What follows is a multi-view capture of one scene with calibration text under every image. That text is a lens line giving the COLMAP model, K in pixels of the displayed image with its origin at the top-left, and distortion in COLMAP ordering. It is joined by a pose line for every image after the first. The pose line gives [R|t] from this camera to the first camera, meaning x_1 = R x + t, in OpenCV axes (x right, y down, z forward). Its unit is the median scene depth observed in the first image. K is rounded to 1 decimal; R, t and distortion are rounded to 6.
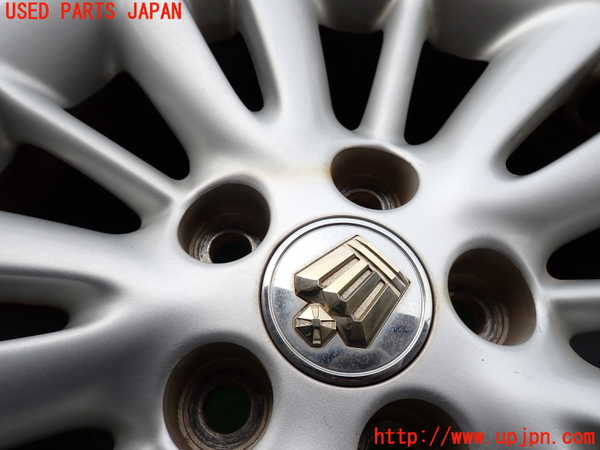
lens RADIAL K [[436.0, 0, 300.0], [0, 436.0, 225.0], [0, 0, 1]] dist [-0.004358, -0.001619]
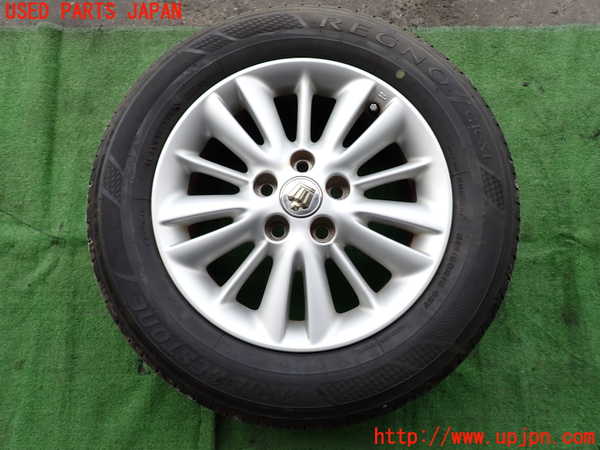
lens RADIAL K [[436.0, 0, 300.0], [0, 436.0, 225.0], [0, 0, 1]] dist [-0.004358, -0.001619]
pose [[0.971731, -0.235272, -0.019653, 0.102834], [0.230174, 0.925563, 0.300587, -0.723594], [-0.052530, -0.296613, 0.953552, -2.594089]]
